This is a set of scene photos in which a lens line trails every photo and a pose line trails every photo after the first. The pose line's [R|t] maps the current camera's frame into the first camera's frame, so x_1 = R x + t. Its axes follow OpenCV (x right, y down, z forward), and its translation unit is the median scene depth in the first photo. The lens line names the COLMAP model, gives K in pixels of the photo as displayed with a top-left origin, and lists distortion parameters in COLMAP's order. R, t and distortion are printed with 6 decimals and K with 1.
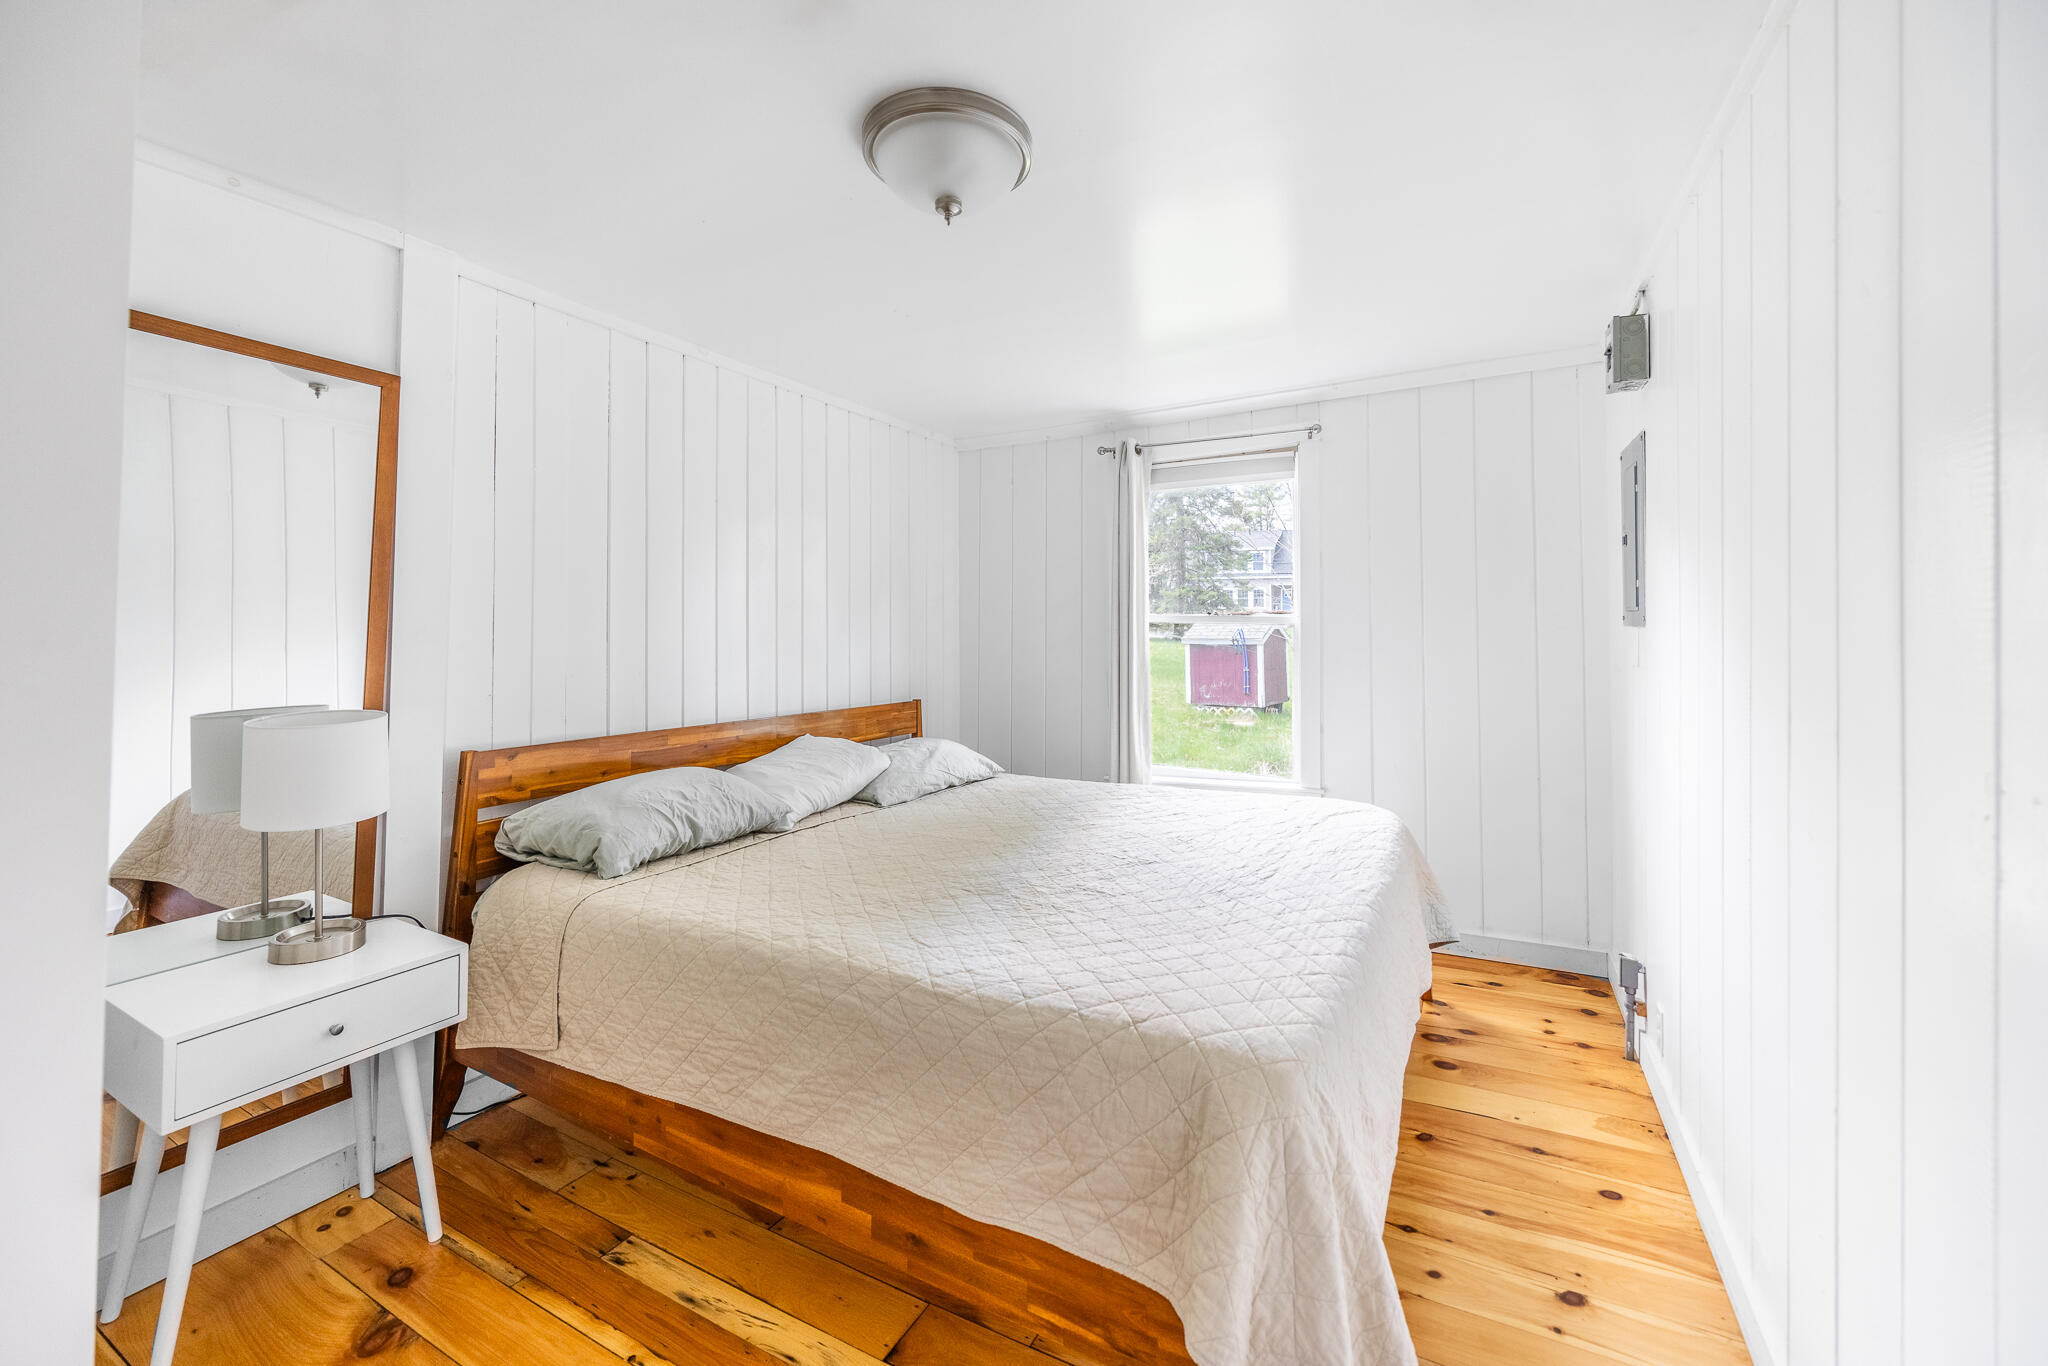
lens RADIAL K [[792.9, 0, 1024.0], [0, 792.9, 683.0], [0, 0, 1]] dist [-0.001604, -0.000492]
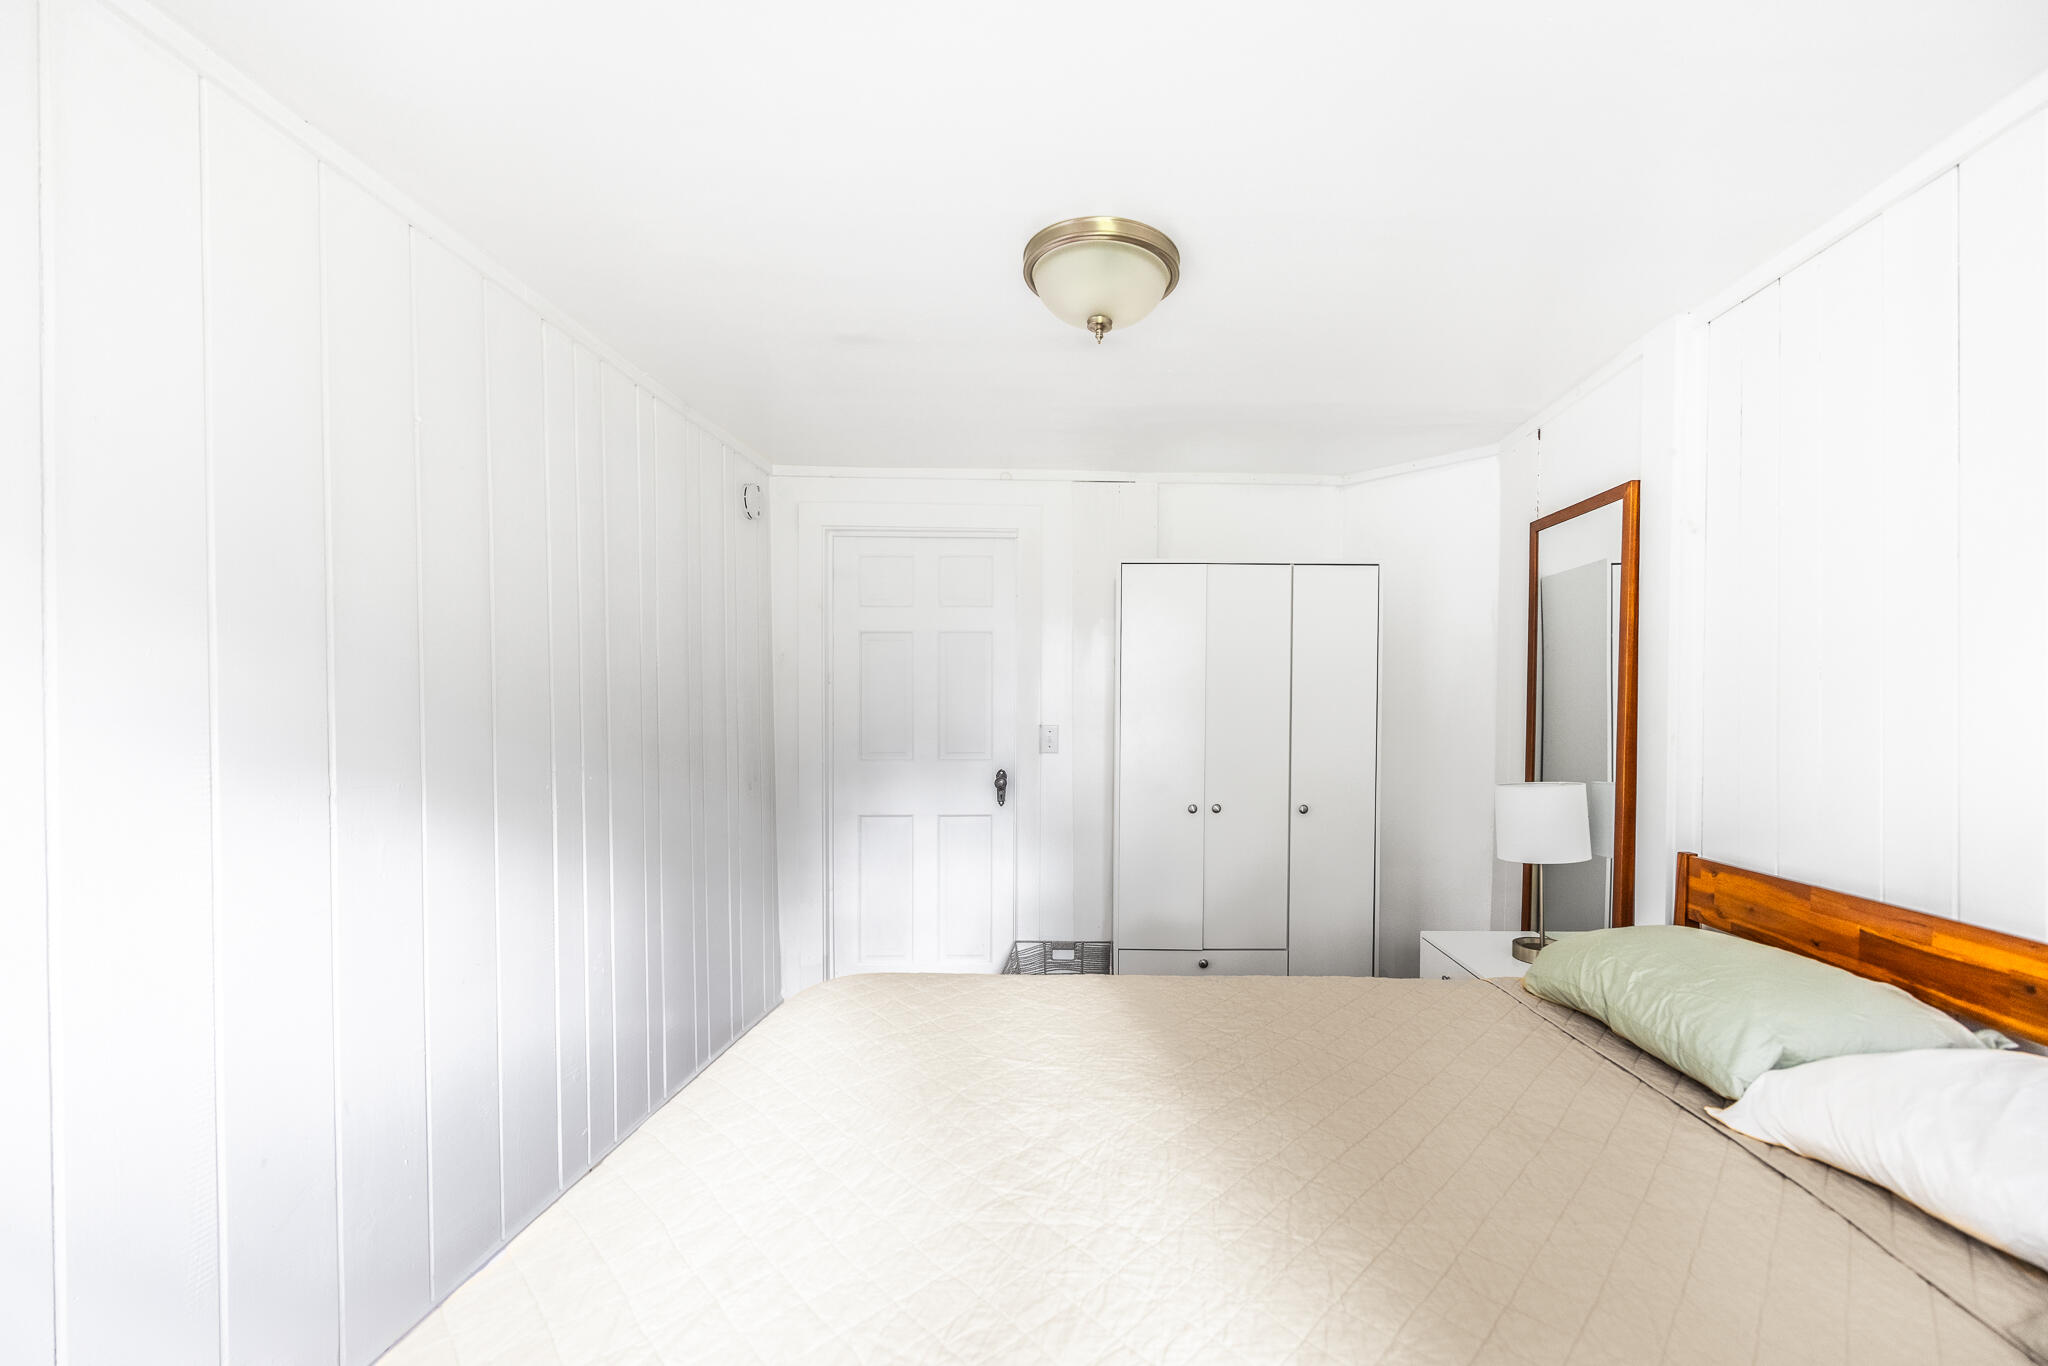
lens RADIAL K [[792.9, 0, 1024.0], [0, 792.9, 683.0], [0, 0, 1]] dist [-0.001604, -0.000492]
pose [[-0.921734, -0.004901, -0.387791, 0.330580], [-0.002289, 0.999971, -0.007199, -0.094576], [0.387815, -0.005748, -0.921719, 1.460156]]
